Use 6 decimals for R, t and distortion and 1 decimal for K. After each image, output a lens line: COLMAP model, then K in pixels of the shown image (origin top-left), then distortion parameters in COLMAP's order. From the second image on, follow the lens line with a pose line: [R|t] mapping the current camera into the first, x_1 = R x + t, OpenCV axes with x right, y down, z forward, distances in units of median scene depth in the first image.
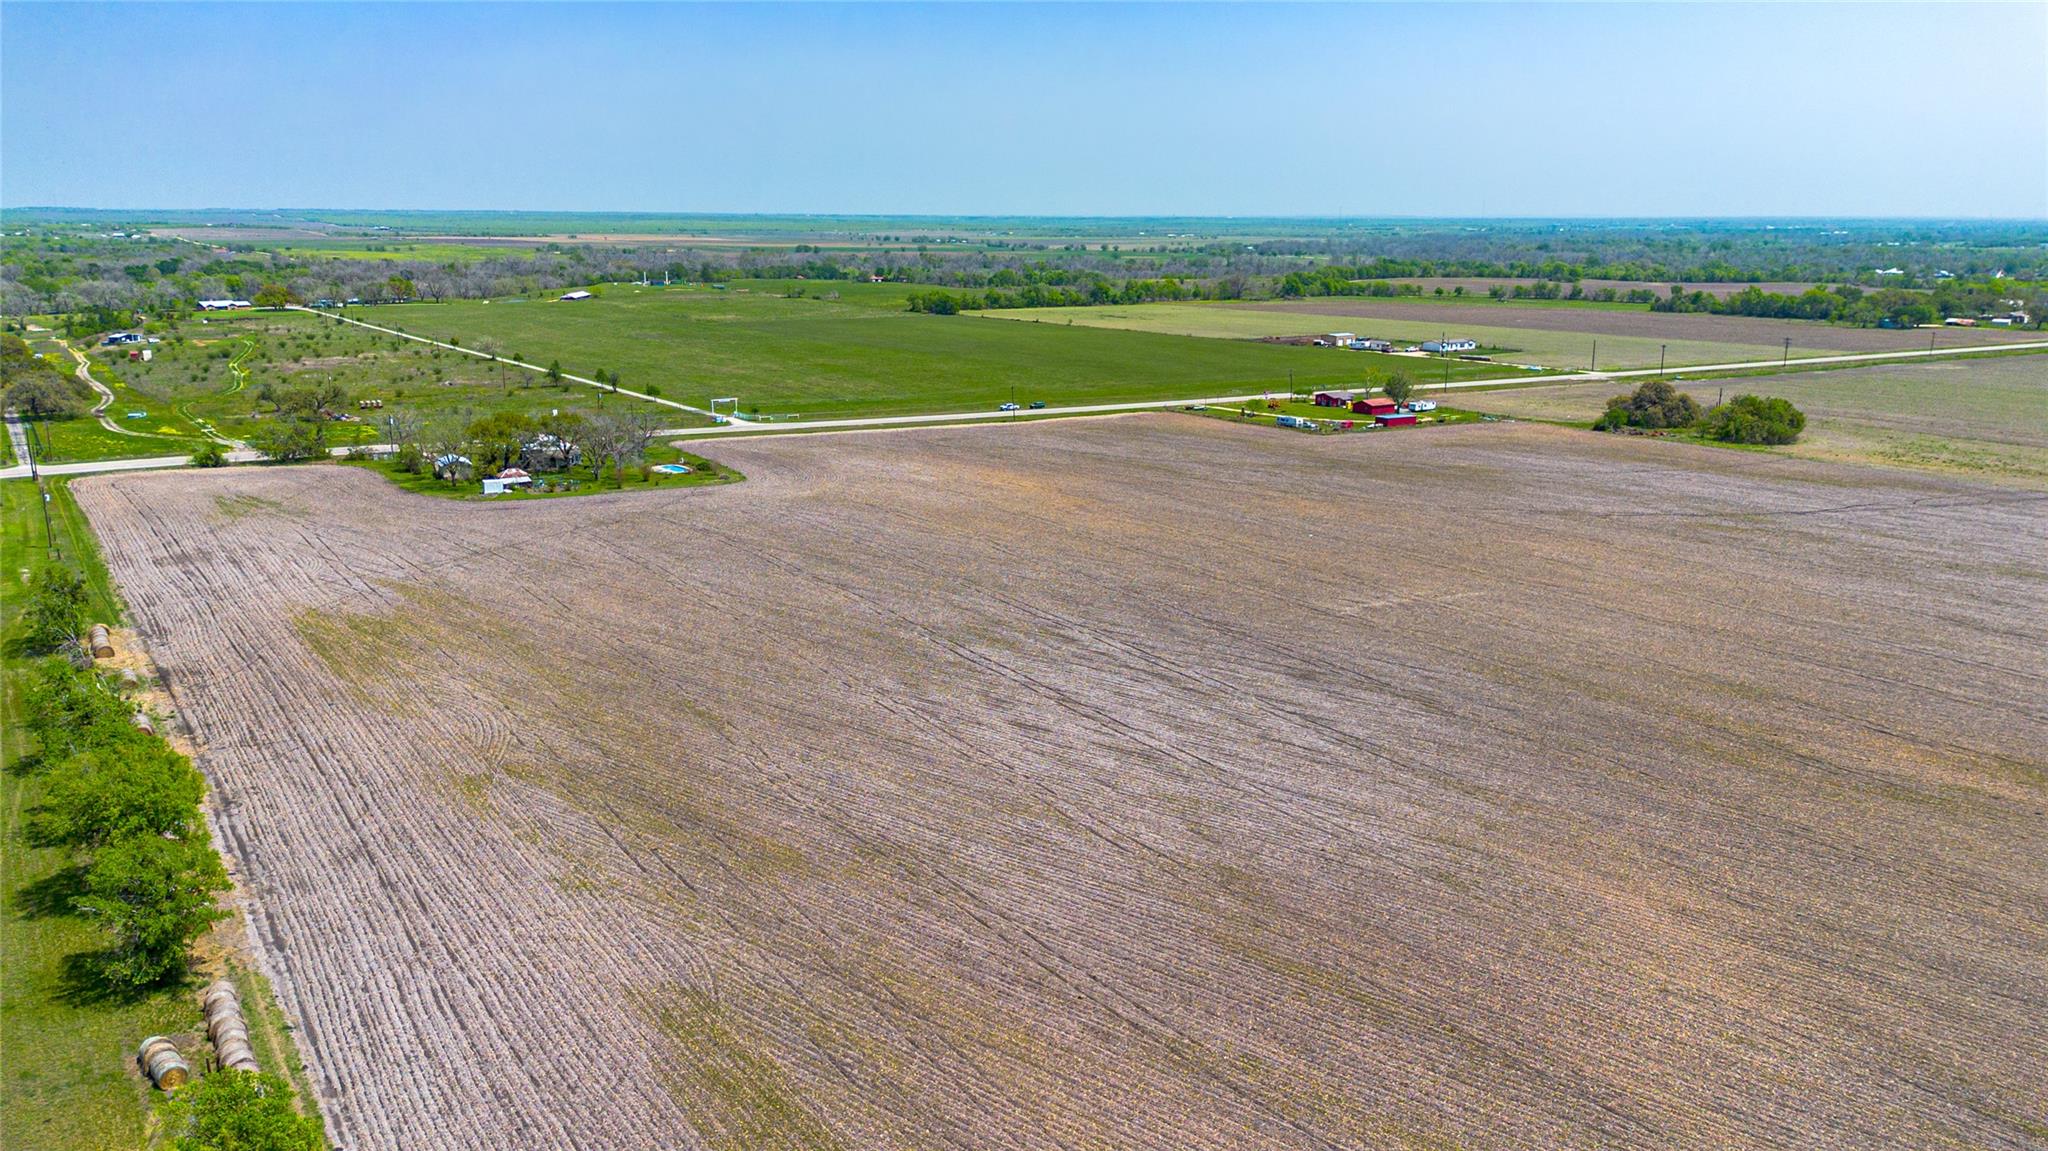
lens RADIAL K [[1485.6, 0, 1024.0], [0, 1485.6, 575.5], [0, 0, 1]] dist [0.098519, -0.111754]
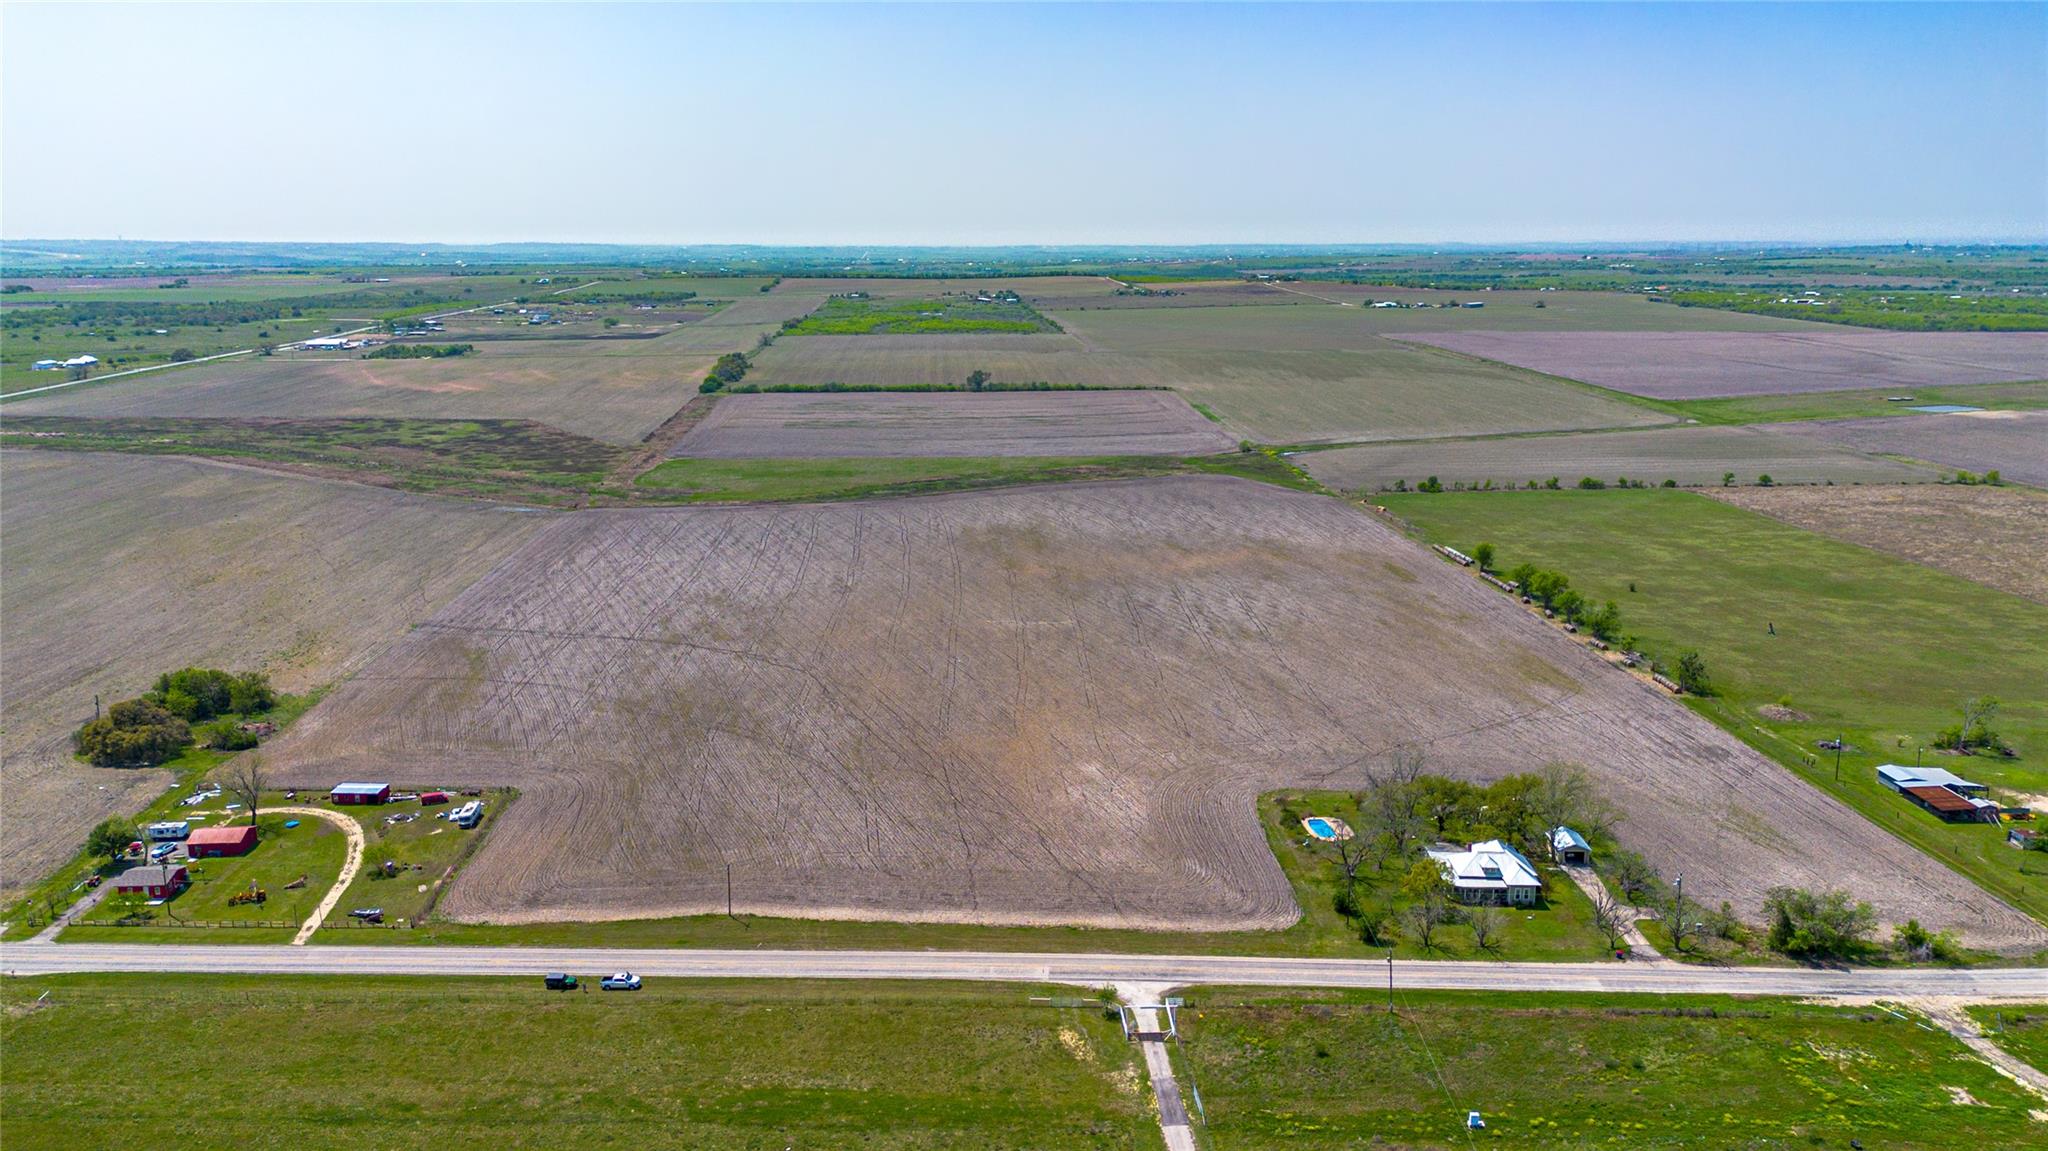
lens RADIAL K [[1515.8, 0, 1023.4], [0, 1515.8, 613.2], [0, 0, 1]] dist [0.095518, -0.121058]
pose [[-0.857598, -0.129047, 0.497868, -0.961062], [0.114630, 0.895704, 0.429621, -1.104822], [-0.501384, 0.425512, -0.753361, 3.194774]]
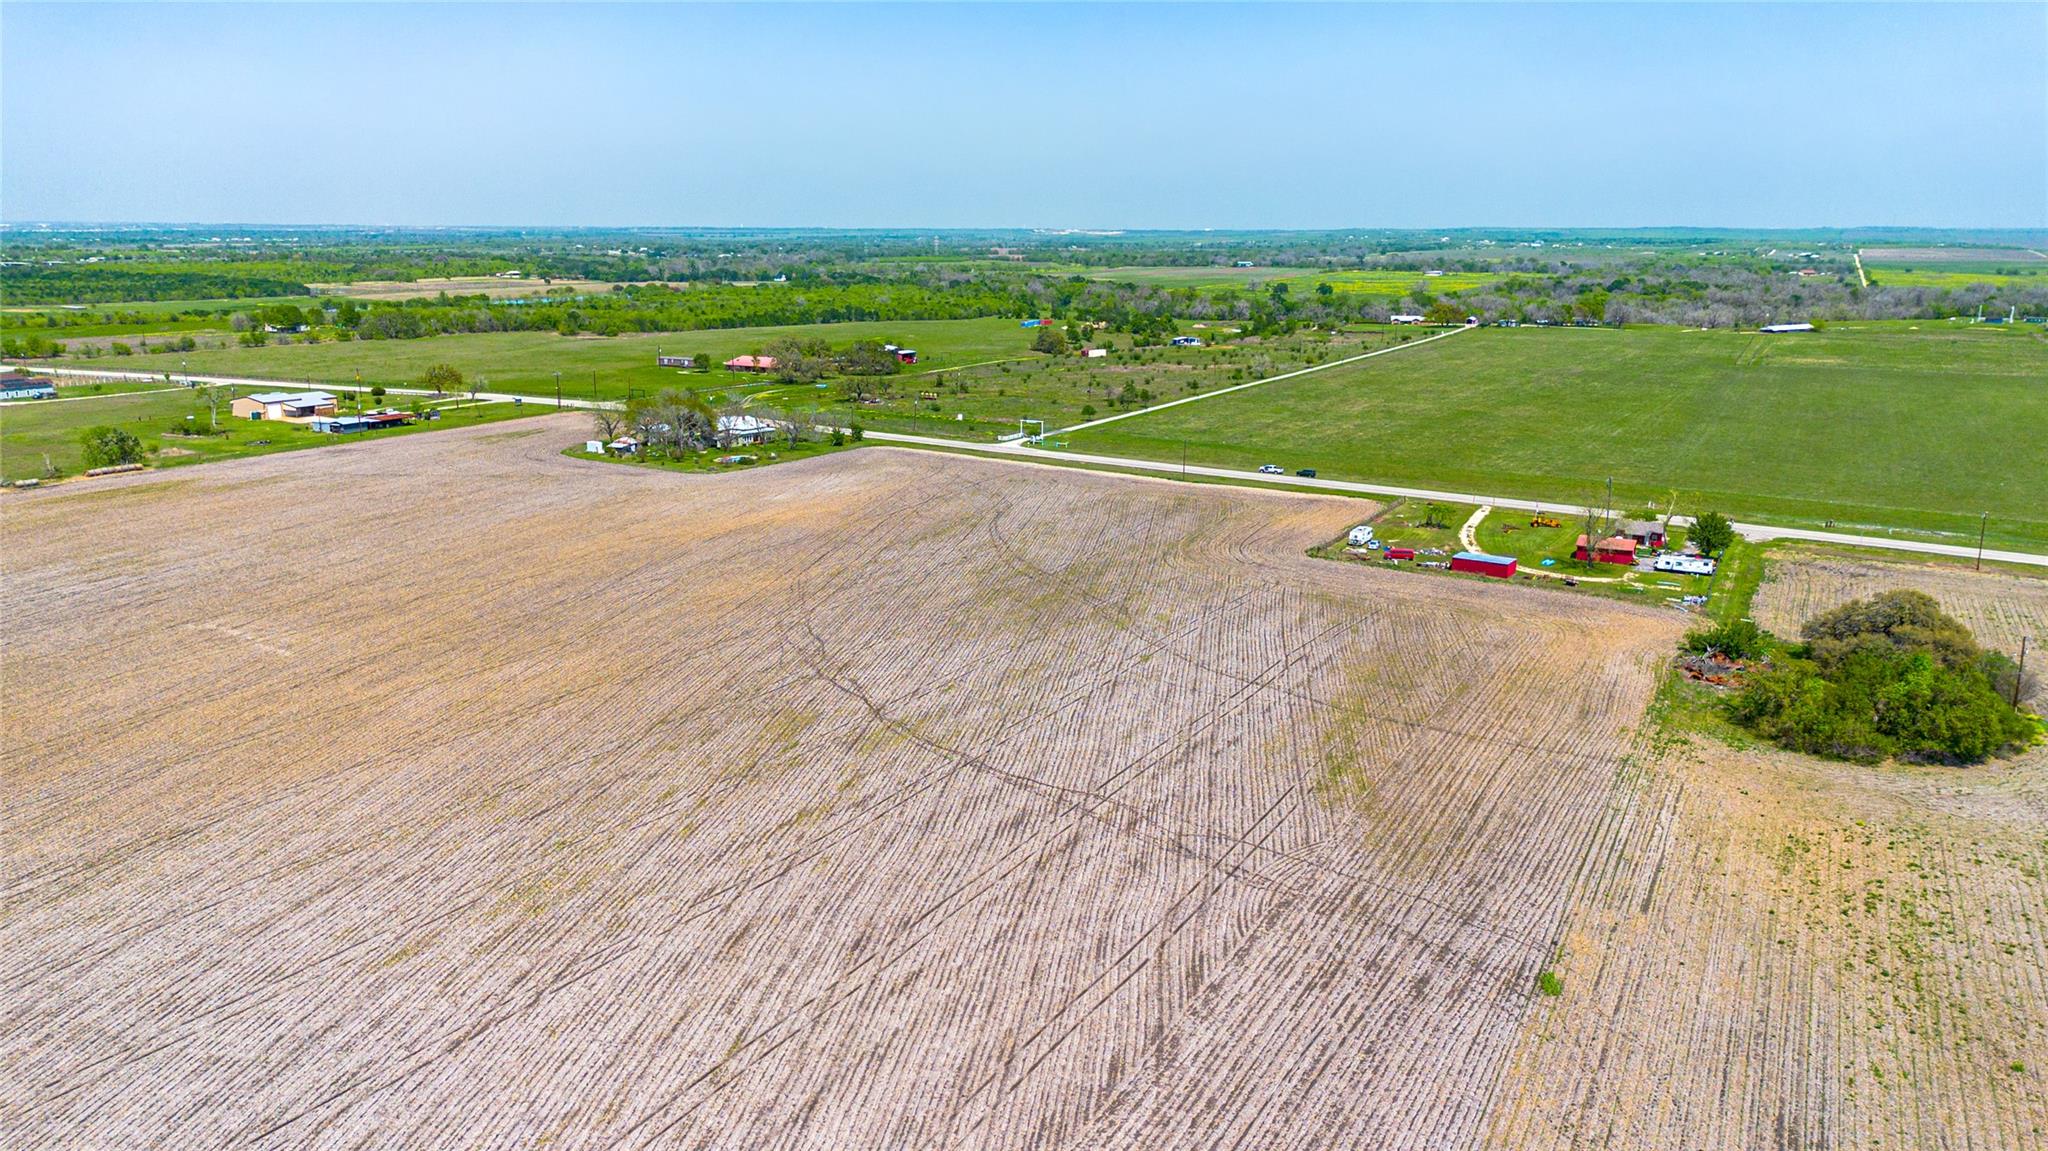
lens RADIAL K [[1483.2, 0, 1024.0], [0, 1483.2, 575.5], [0, 0, 1]] dist [0.150225, -0.272300]
pose [[0.455401, 0.195291, -0.868603, 1.677871], [-0.204637, 0.972483, 0.111358, -0.293565], [0.866449, 0.127036, 0.482834, 1.189973]]
